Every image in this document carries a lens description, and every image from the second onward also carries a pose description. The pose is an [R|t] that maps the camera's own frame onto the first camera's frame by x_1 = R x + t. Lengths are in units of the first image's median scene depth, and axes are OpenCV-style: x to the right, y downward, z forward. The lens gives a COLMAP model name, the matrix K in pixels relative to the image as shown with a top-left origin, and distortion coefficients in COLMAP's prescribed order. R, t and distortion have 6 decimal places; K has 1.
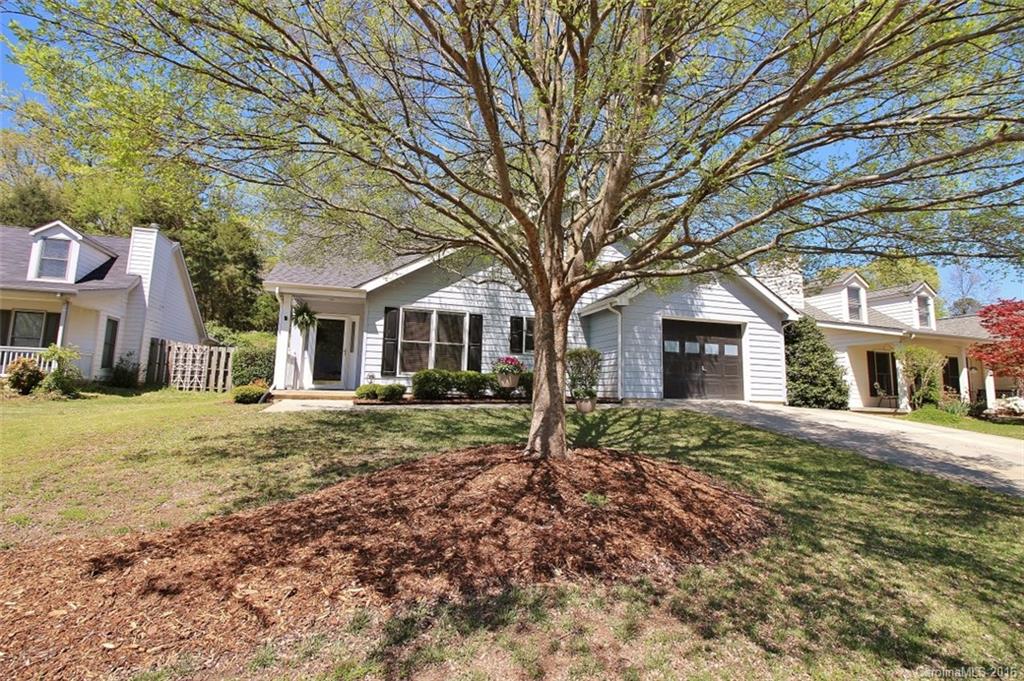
lens RADIAL K [[482.4, 0, 507.7], [0, 482.4, 321.6], [0, 0, 1]] dist [-0.019402, 0.000013]
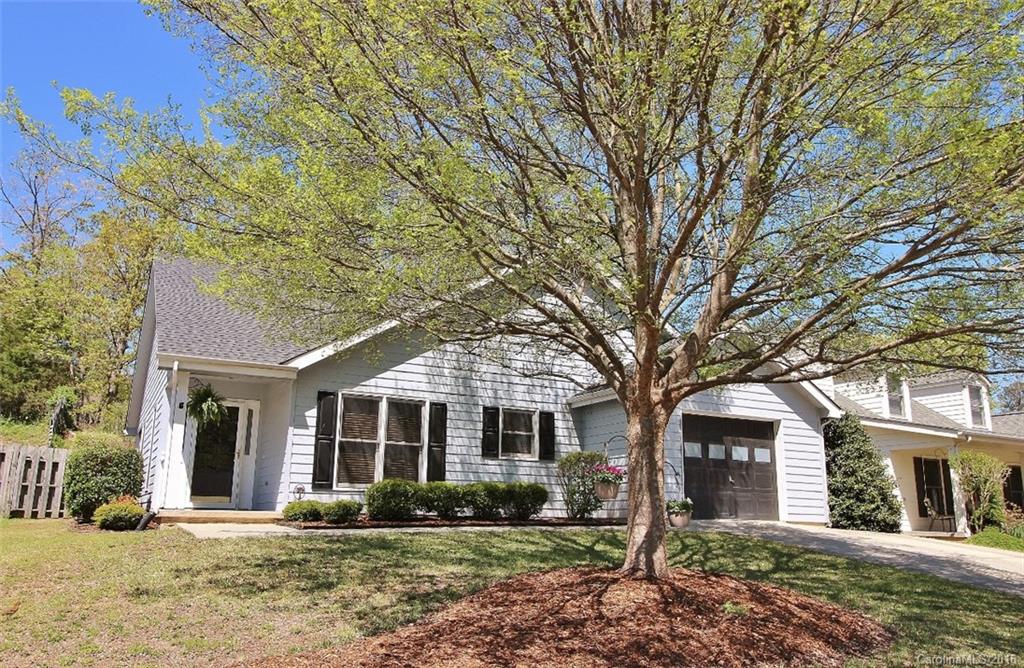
lens RADIAL K [[771.6, 0, 495.7], [0, 771.6, 351.1], [0, 0, 1]] dist [0.007913, -0.003928]
pose [[0.984240, 0.030215, 0.174239, -0.200013], [-0.018501, 0.997482, -0.068465, -0.016467], [-0.175869, 0.064162, 0.982320, -0.176101]]
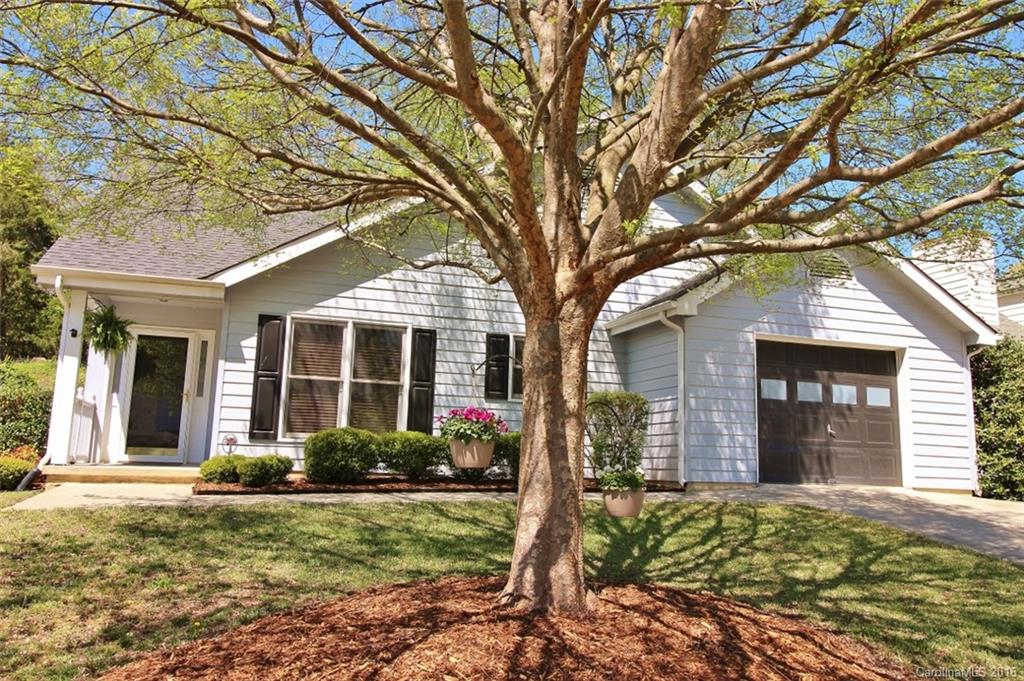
lens RADIAL K [[815.6, 0, 504.9], [0, 815.6, 318.0], [0, 0, 1]] dist [0.006354, -0.013932]
pose [[0.999712, 0.008181, 0.022547, 0.006884], [-0.007420, 0.999407, -0.033631, 0.003182], [-0.022808, 0.033454, 0.999180, 0.057896]]
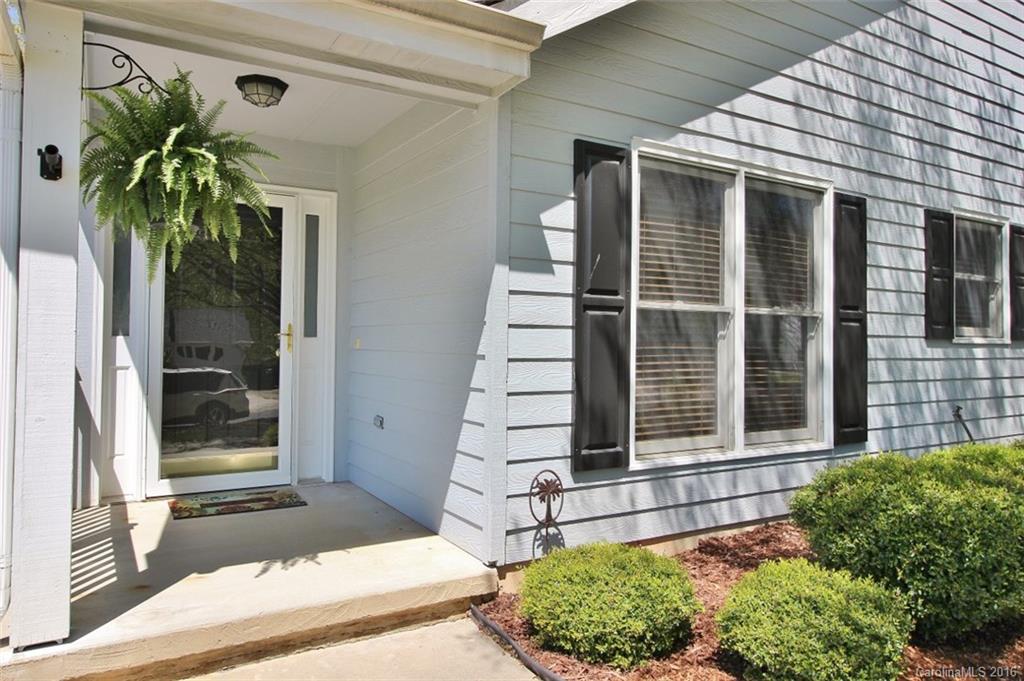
lens RADIAL K [[706.0, 0, 511.5], [0, 706.0, 336.6], [0, 0, 1]] dist [0.004933, 0.000129]
pose [[0.974028, -0.010619, 0.226178, -0.355681], [-0.020455, 0.990689, 0.134602, 0.012790], [-0.225501, -0.135732, 0.964741, 0.715127]]
